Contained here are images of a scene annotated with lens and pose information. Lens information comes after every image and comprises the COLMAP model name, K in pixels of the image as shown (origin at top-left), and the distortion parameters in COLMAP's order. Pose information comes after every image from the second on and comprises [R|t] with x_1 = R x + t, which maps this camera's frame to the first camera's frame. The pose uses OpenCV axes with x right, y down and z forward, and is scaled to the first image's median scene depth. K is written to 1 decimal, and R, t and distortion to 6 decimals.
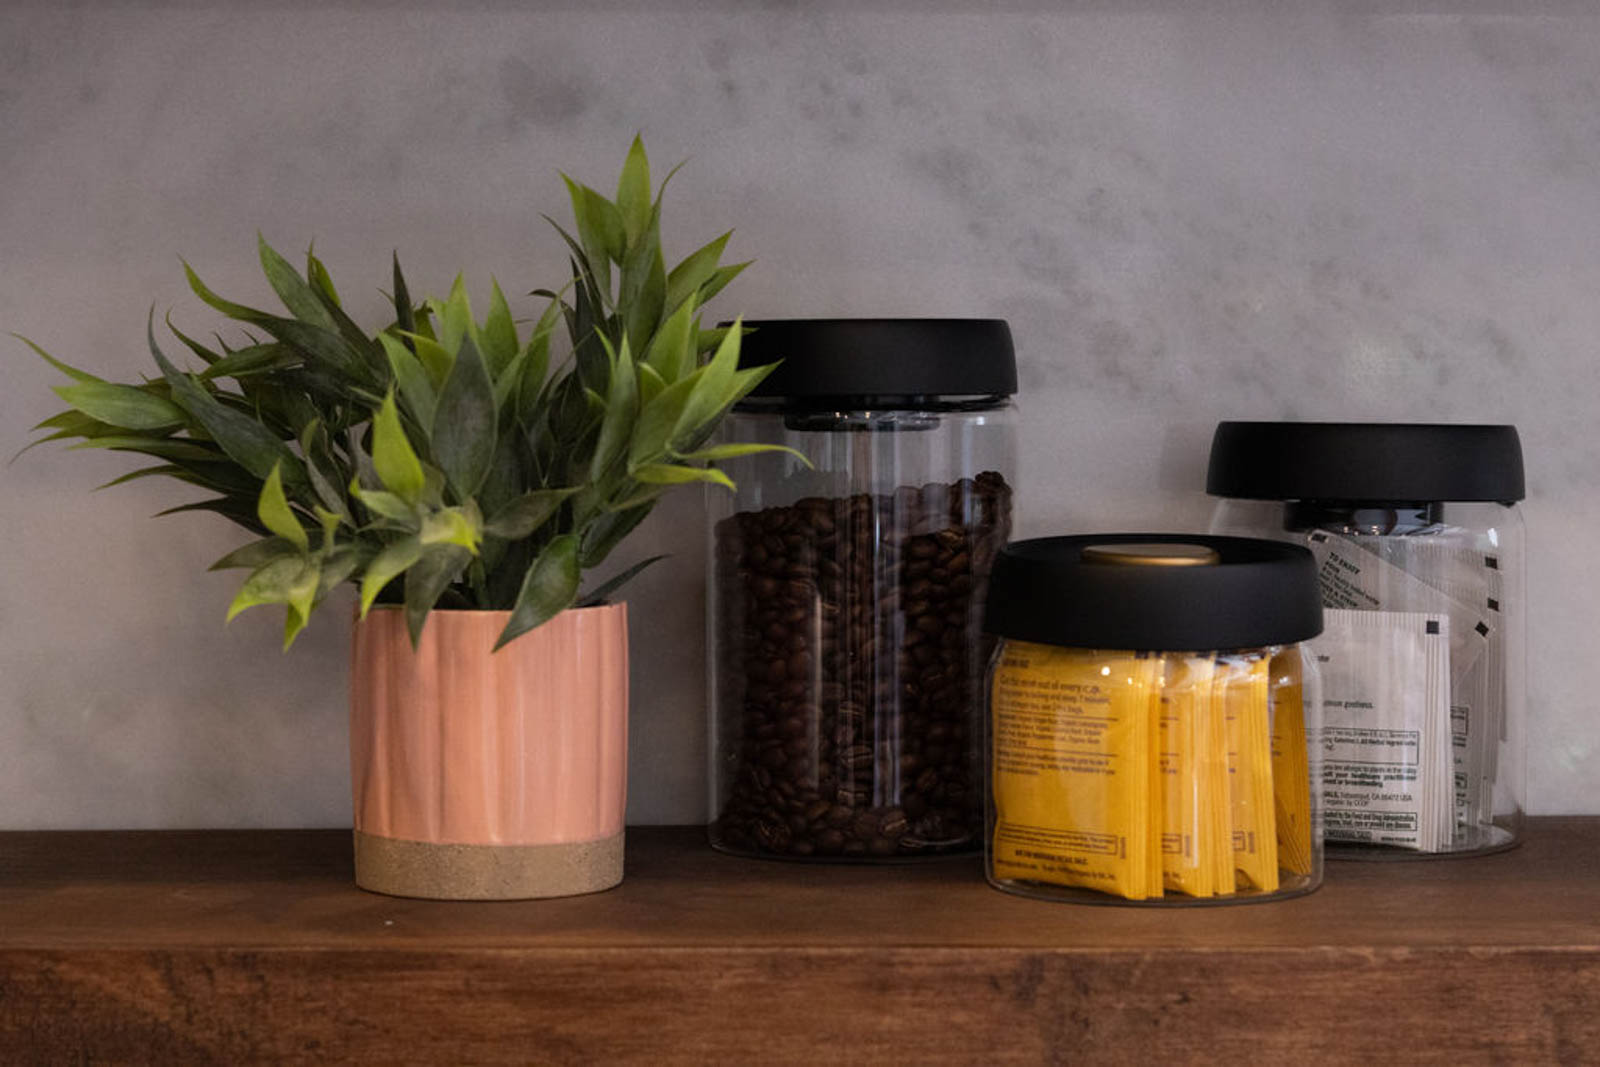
lens RADIAL K [[3366.7, 0, 751.3], [0, 3366.7, 532.1], [0, 0, 1]] dist [0.044375, 0.022869]
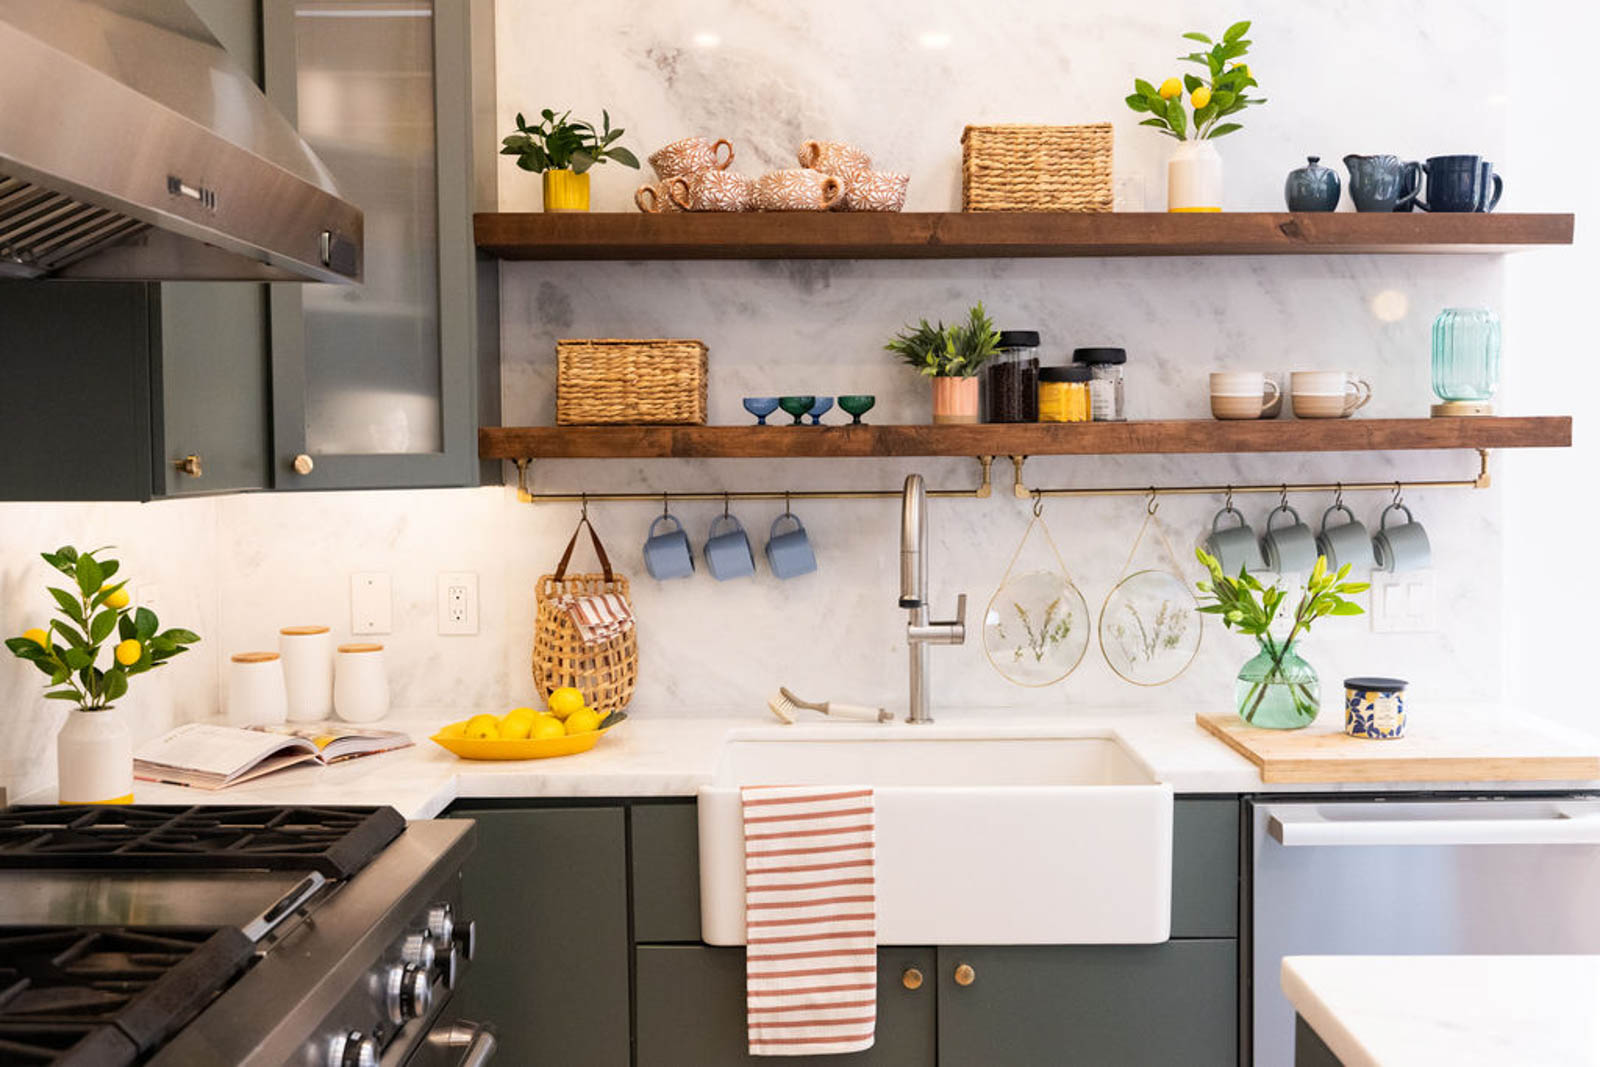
lens RADIAL K [[1620.5, 0, 823.2], [0, 1620.5, 530.8], [0, 0, 1]] dist [0.023719, 0.013743]
pose [[0.999847, -0.005460, 0.016631, -0.365877], [0.005420, 0.999982, 0.002414, 0.289273], [-0.016643, -0.002324, 0.999859, -1.912053]]
